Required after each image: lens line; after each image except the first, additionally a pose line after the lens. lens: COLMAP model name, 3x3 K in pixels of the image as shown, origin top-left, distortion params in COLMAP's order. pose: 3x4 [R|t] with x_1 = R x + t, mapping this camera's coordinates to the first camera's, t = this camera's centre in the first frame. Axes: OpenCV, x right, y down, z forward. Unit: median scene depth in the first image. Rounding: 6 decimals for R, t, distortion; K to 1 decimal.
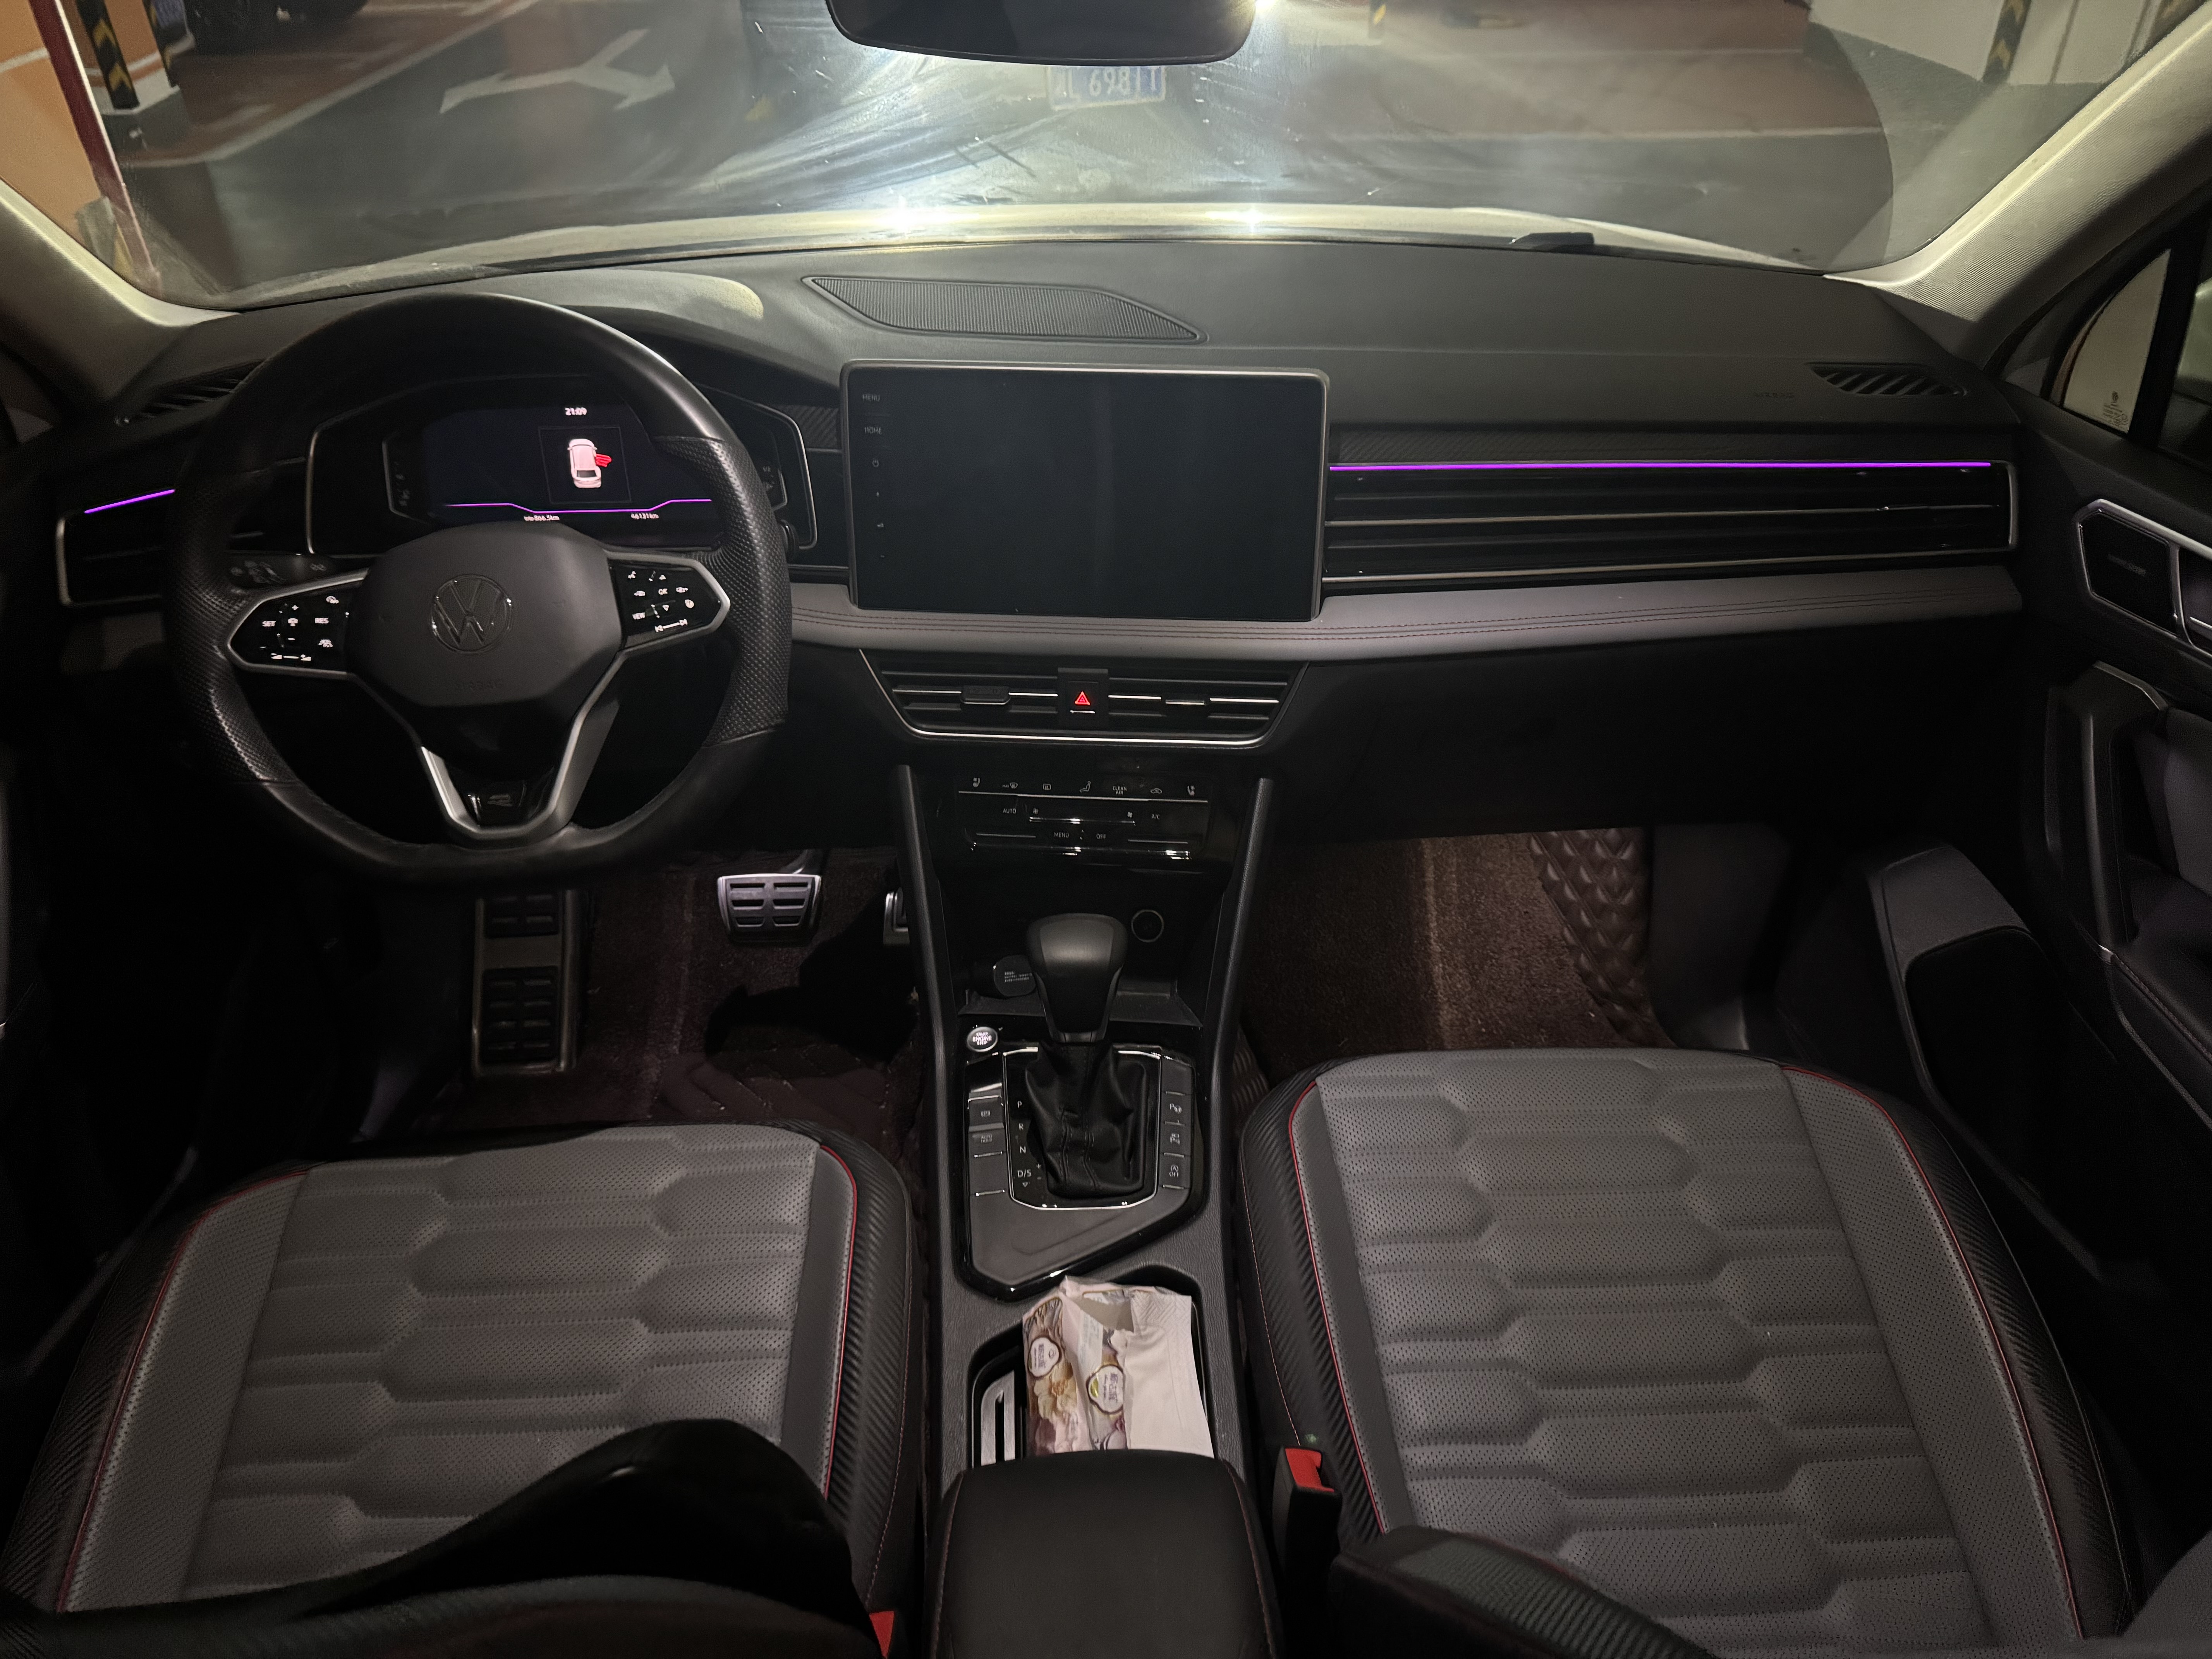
lens RADIAL K [[1554.2, 0, 1099.0], [0, 1554.2, 823.9], [0, 0, 1]] dist [0.073982, -0.100232]
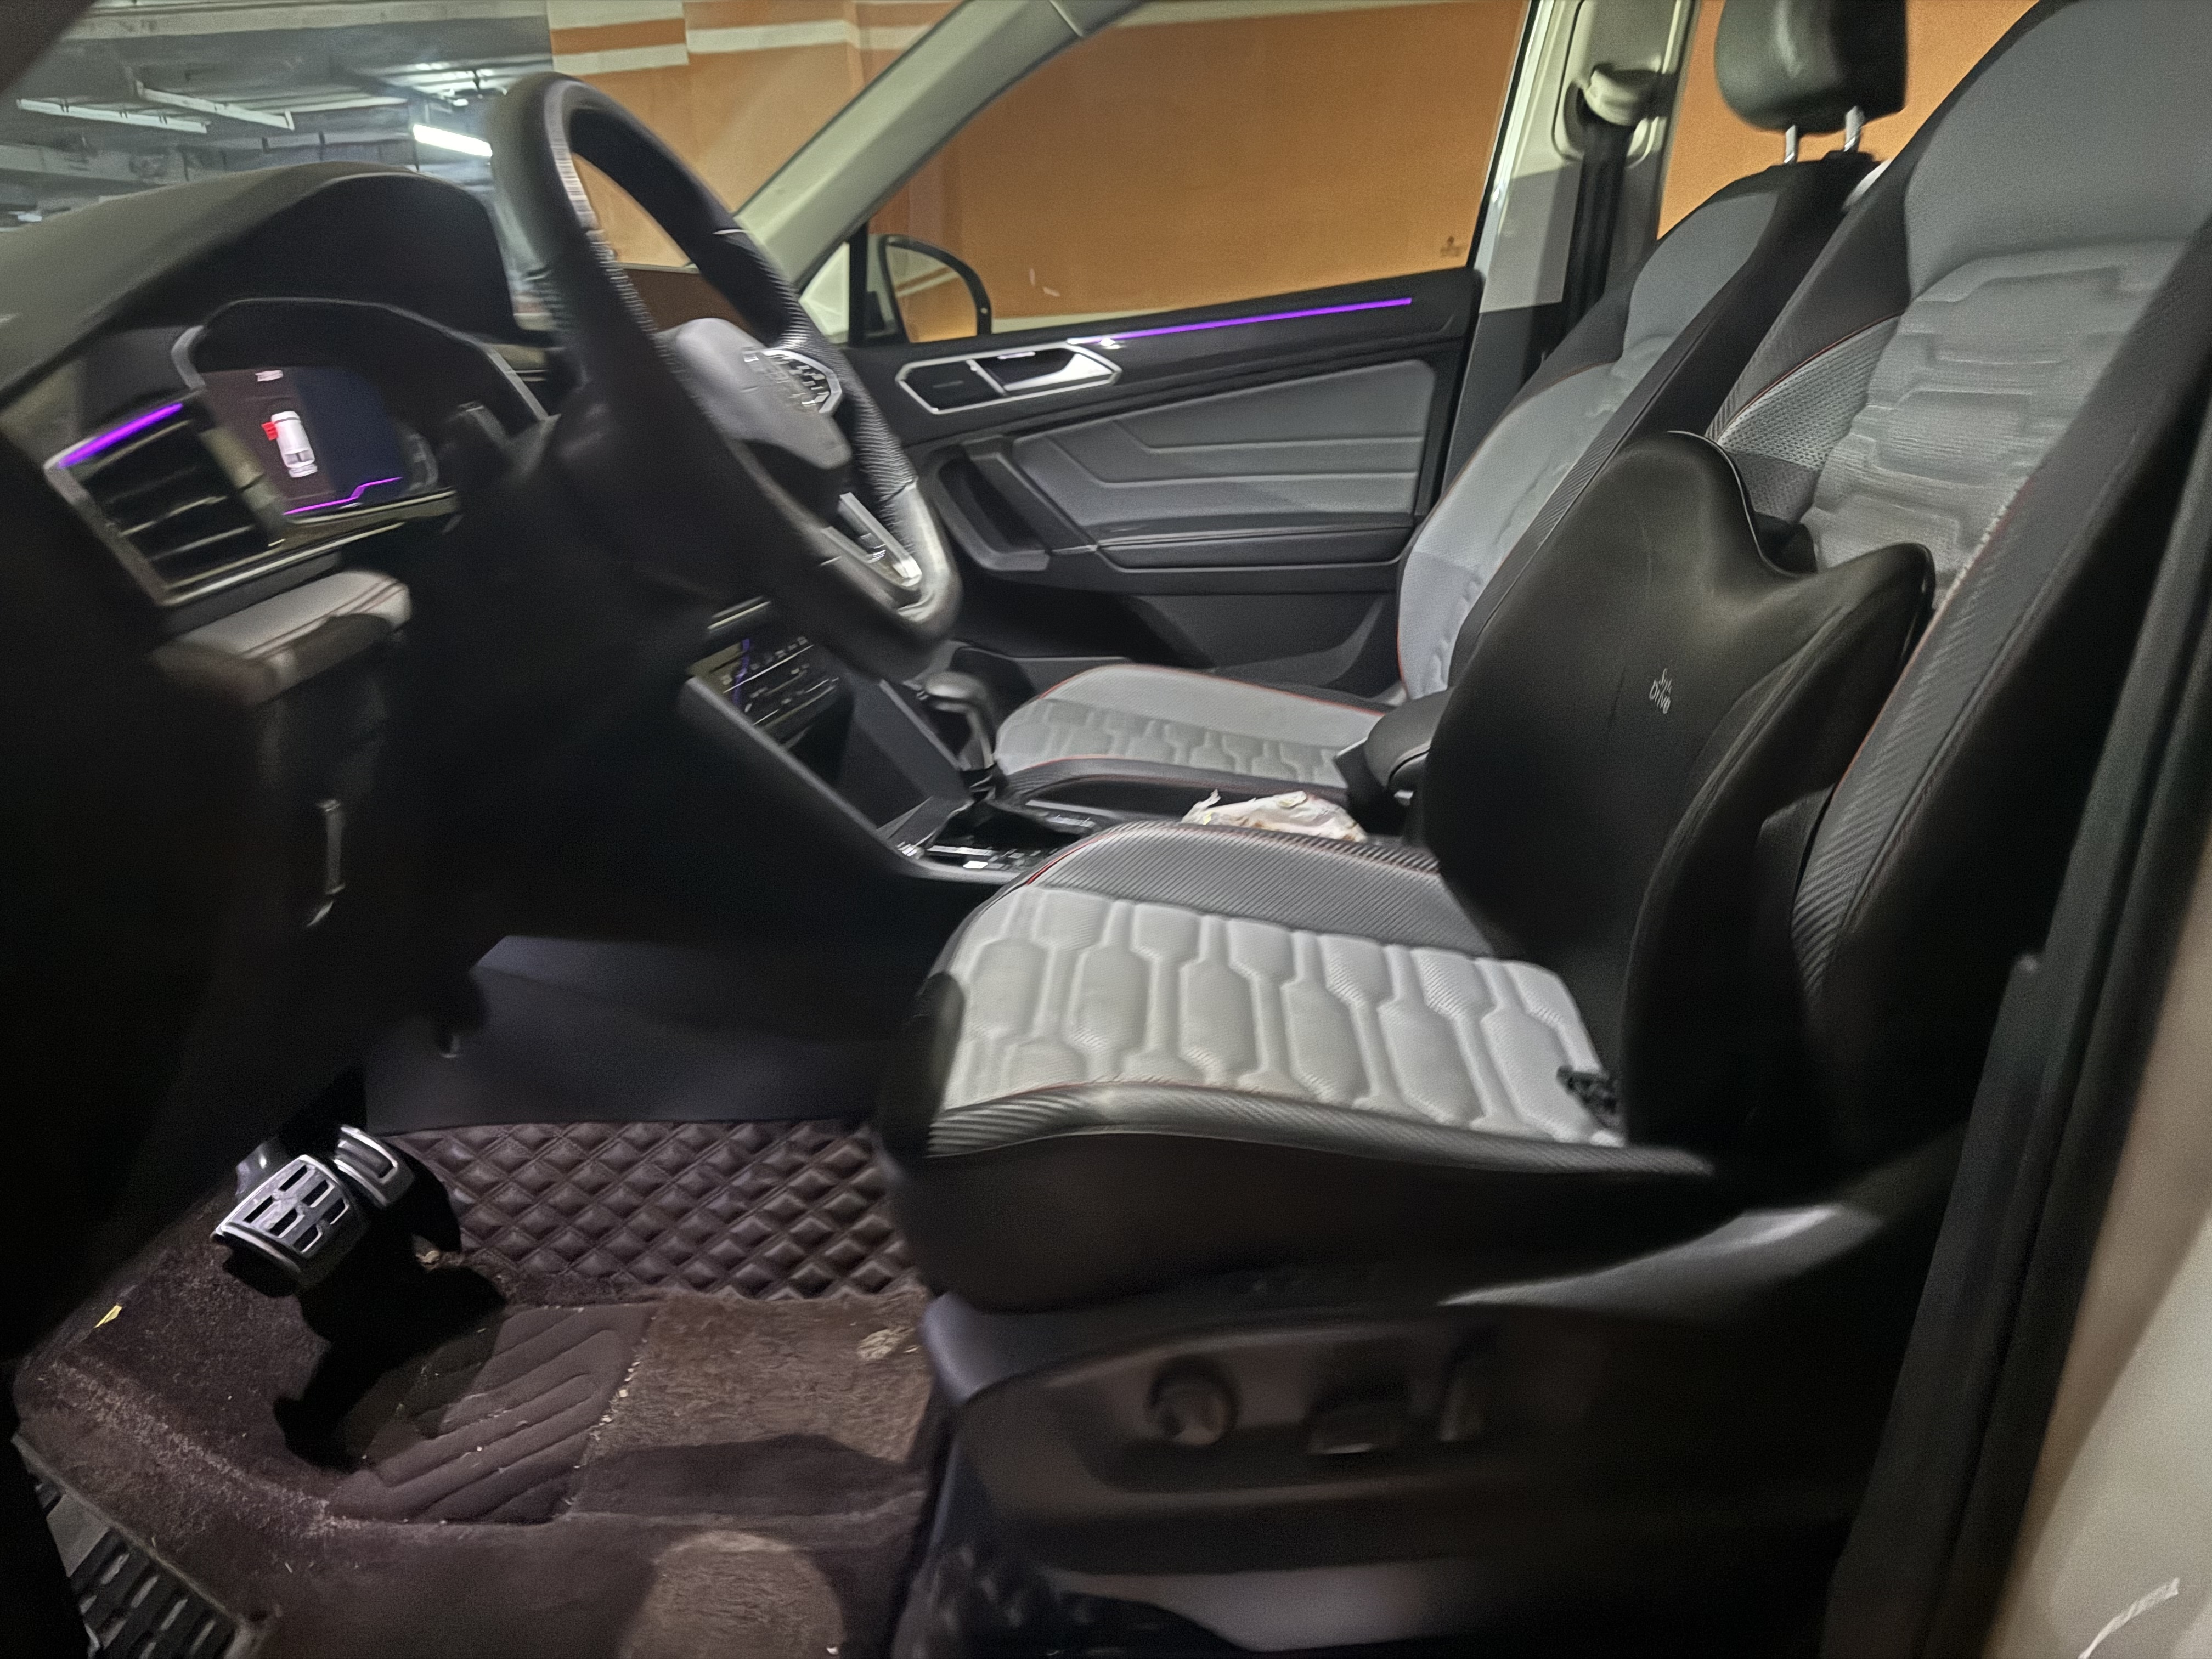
lens RADIAL K [[1550.2, 0, 1104.4], [0, 1550.2, 817.1], [0, 0, 1]] dist [0.004986, -0.056367]
pose [[0.115401, -0.299145, 0.947204, -1.105414], [0.606898, 0.776128, 0.171176, 0.021856], [-0.786357, 0.555102, 0.271116, 0.625387]]
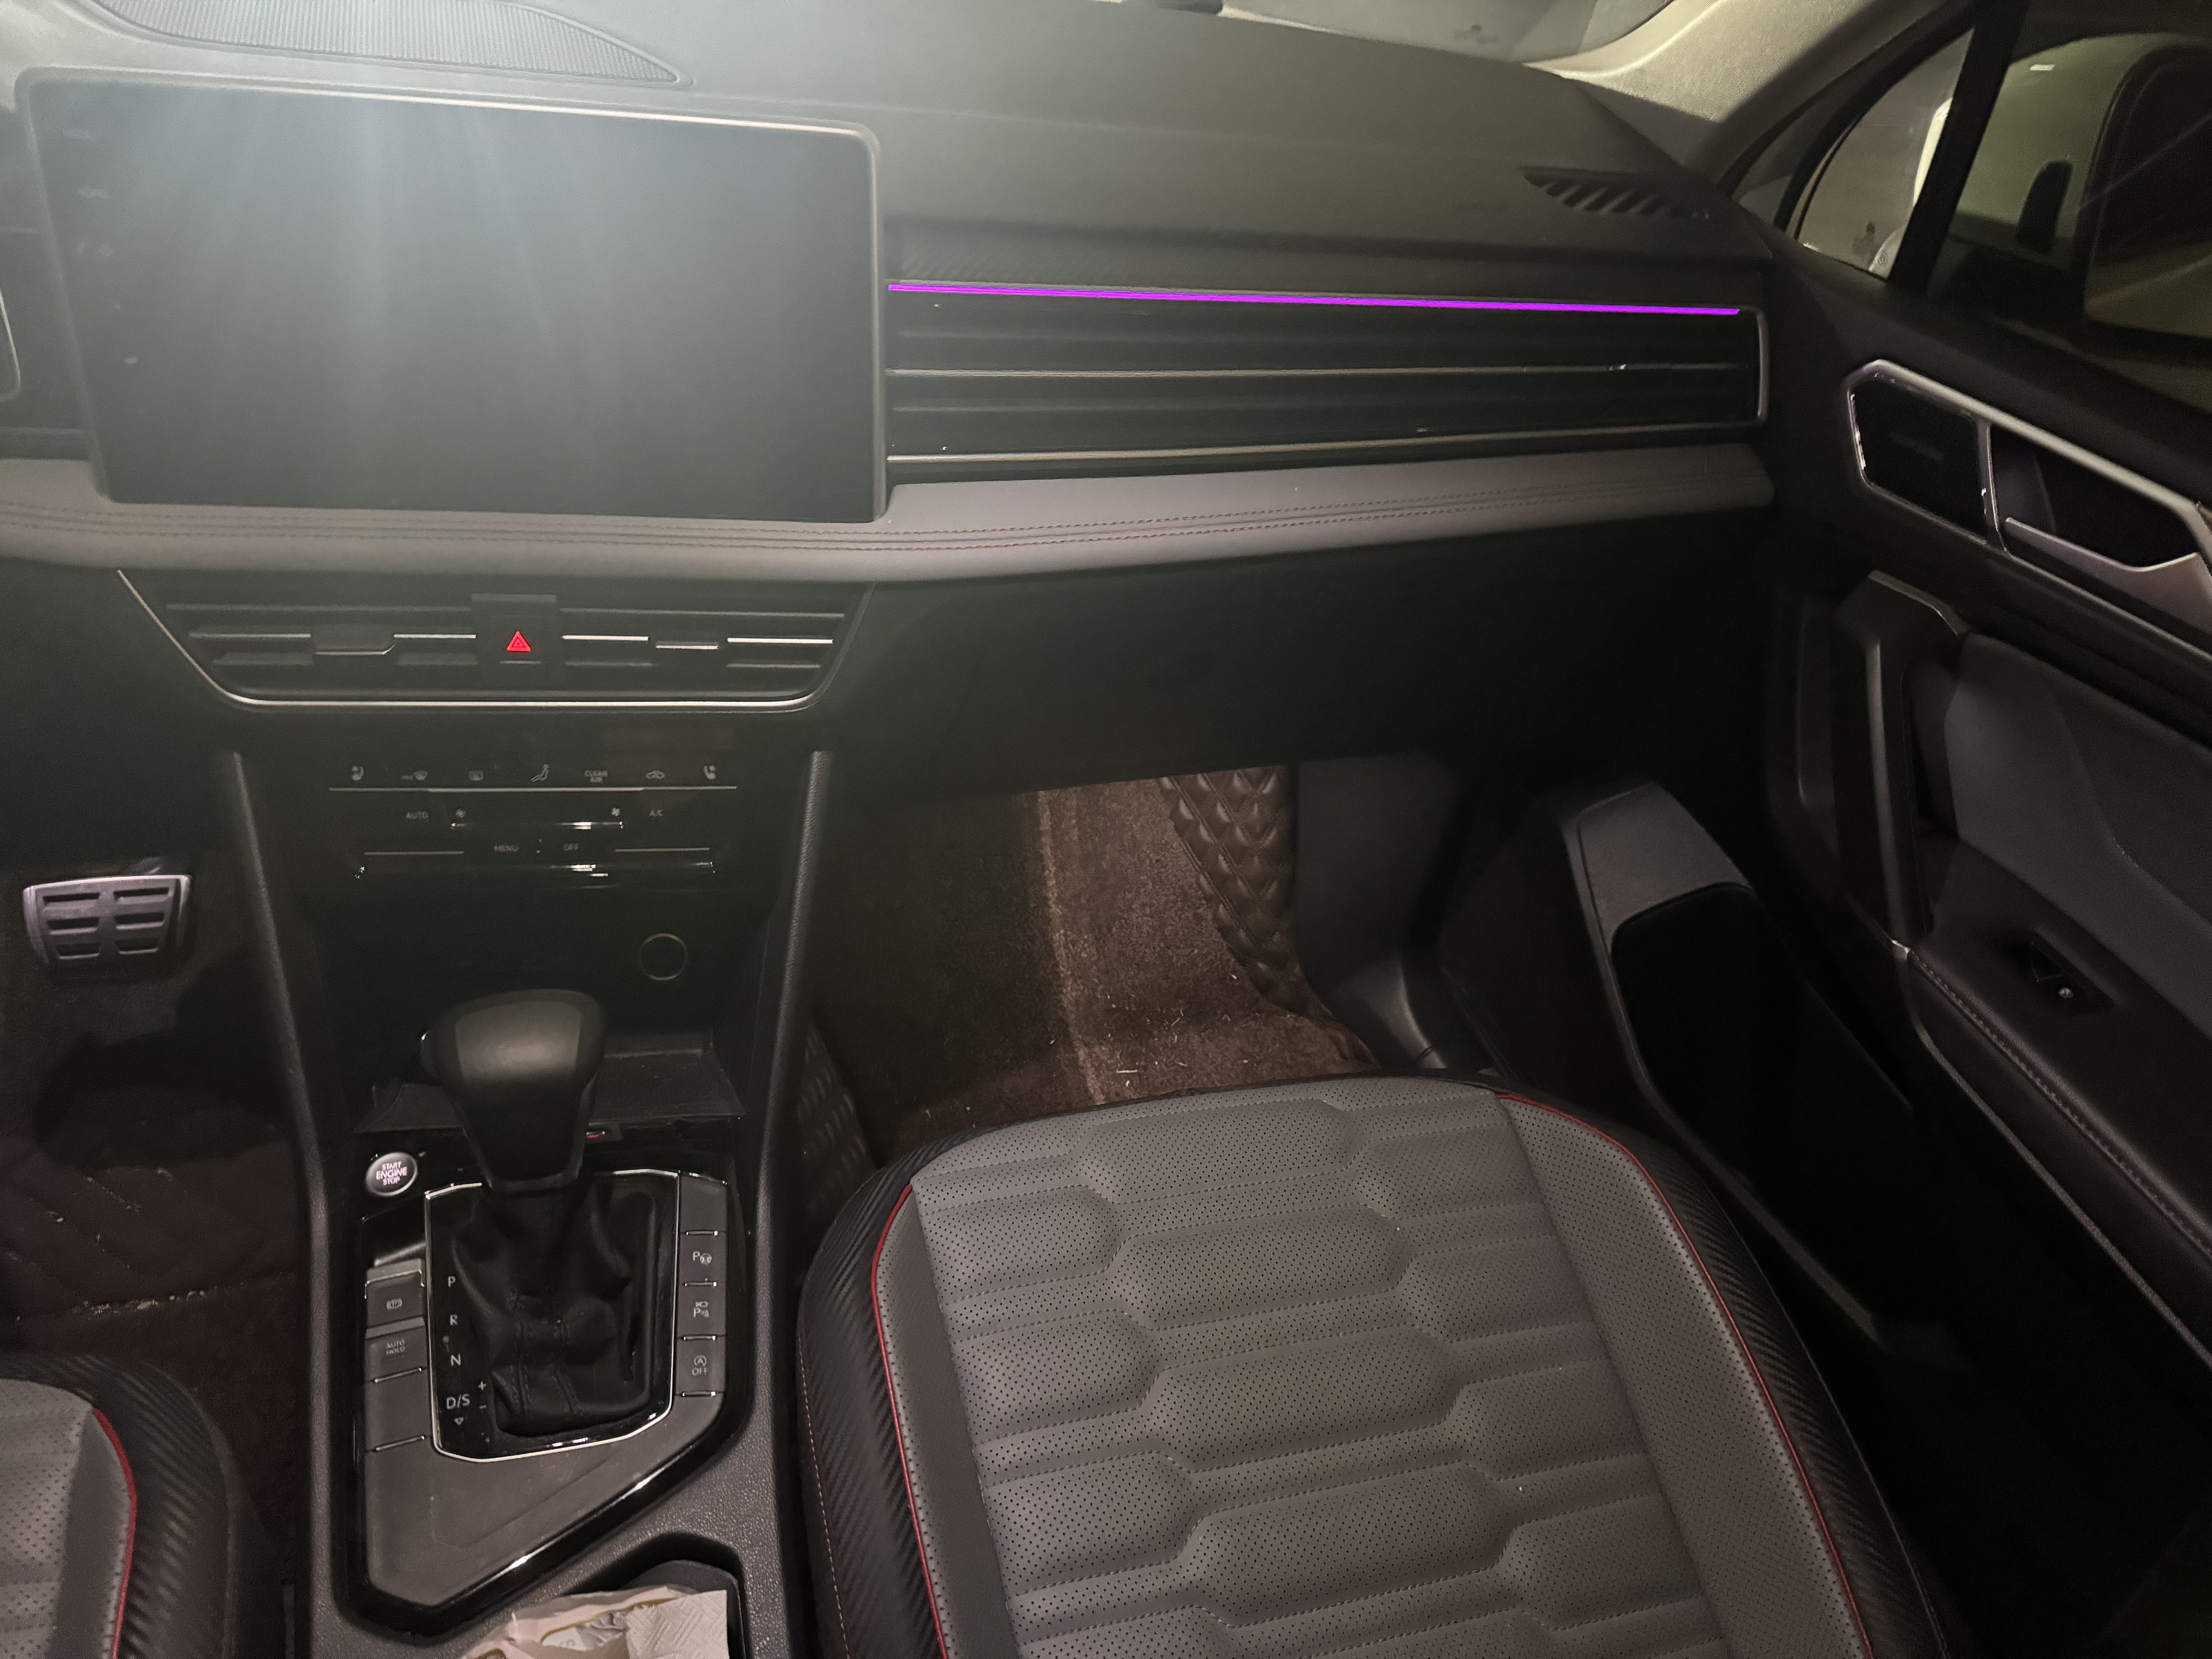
lens RADIAL K [[1554.2, 0, 1099.0], [0, 1554.2, 823.9], [0, 0, 1]] dist [0.073982, -0.100232]
pose [[0.966684, -0.053475, 0.250324, 0.055473], [0.031187, 0.995254, 0.092174, -0.060592], [-0.254065, -0.081296, 0.963764, 0.323112]]
